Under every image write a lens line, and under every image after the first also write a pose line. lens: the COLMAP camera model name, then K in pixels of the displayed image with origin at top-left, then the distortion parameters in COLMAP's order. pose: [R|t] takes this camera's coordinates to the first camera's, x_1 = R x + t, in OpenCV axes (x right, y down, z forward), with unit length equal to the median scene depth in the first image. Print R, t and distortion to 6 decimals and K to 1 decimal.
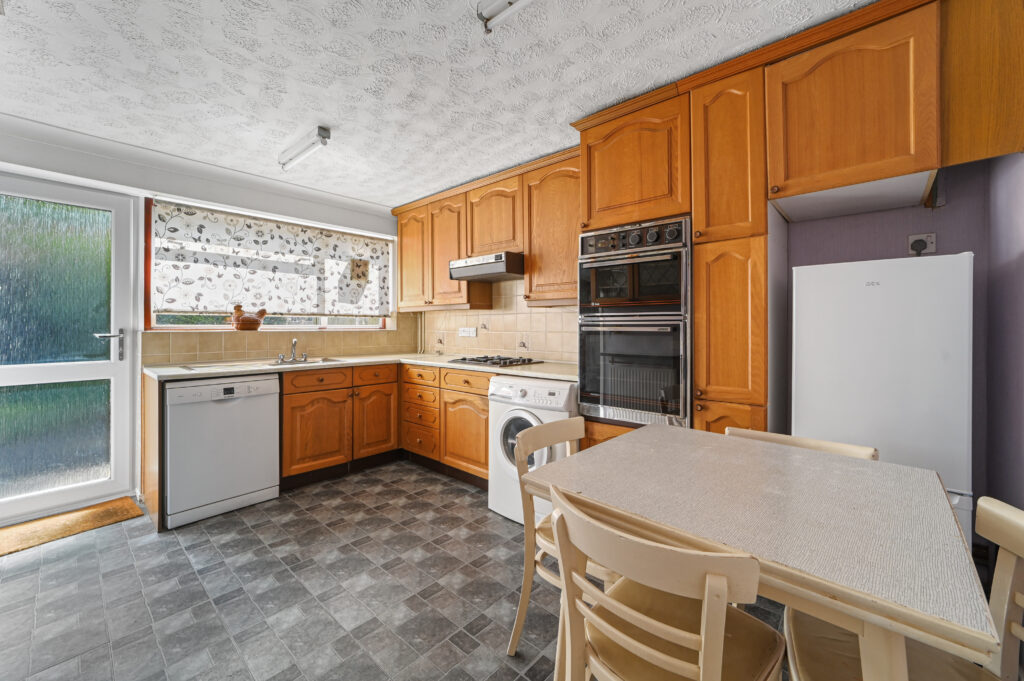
lens RADIAL K [[401.3, 0, 510.5], [0, 401.3, 323.4], [0, 0, 1]] dist [-0.015878, 0.003680]
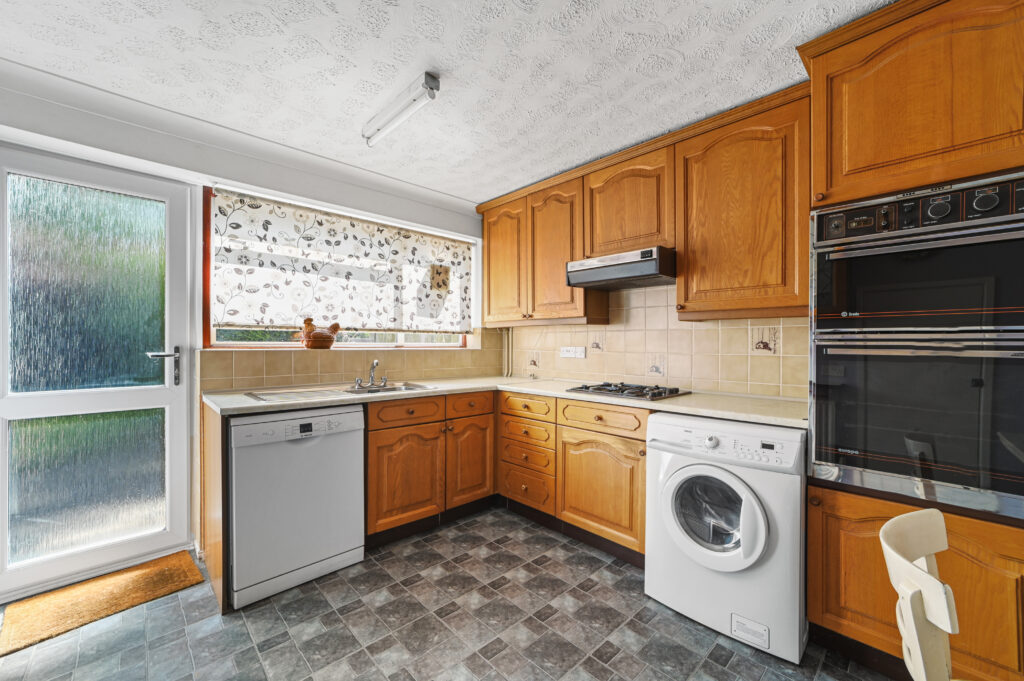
lens RADIAL K [[401.3, 0, 510.7], [0, 401.3, 345.8], [0, 0, 1]] dist [-0.015878, 0.003680]
pose [[0.996651, 0.005846, -0.081562, -0.229364], [-0.004906, 0.999919, 0.011728, -0.000658], [0.081624, -0.011289, 0.996599, 0.240690]]
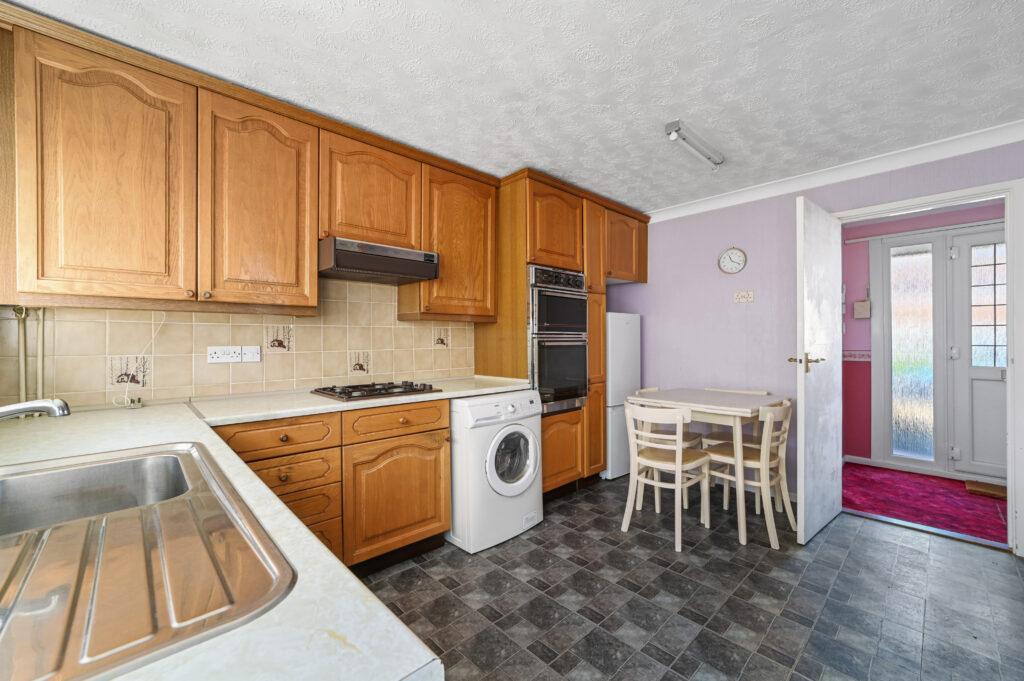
lens RADIAL K [[401.3, 0, 507.2], [0, 401.3, 342.8], [0, 0, 1]] dist [-0.015878, 0.003680]
pose [[0.107067, -0.006426, 0.994231, -0.847530], [-0.000617, 0.999978, 0.006529, 0.001818], [-0.994252, -0.001313, 0.107061, 0.784972]]
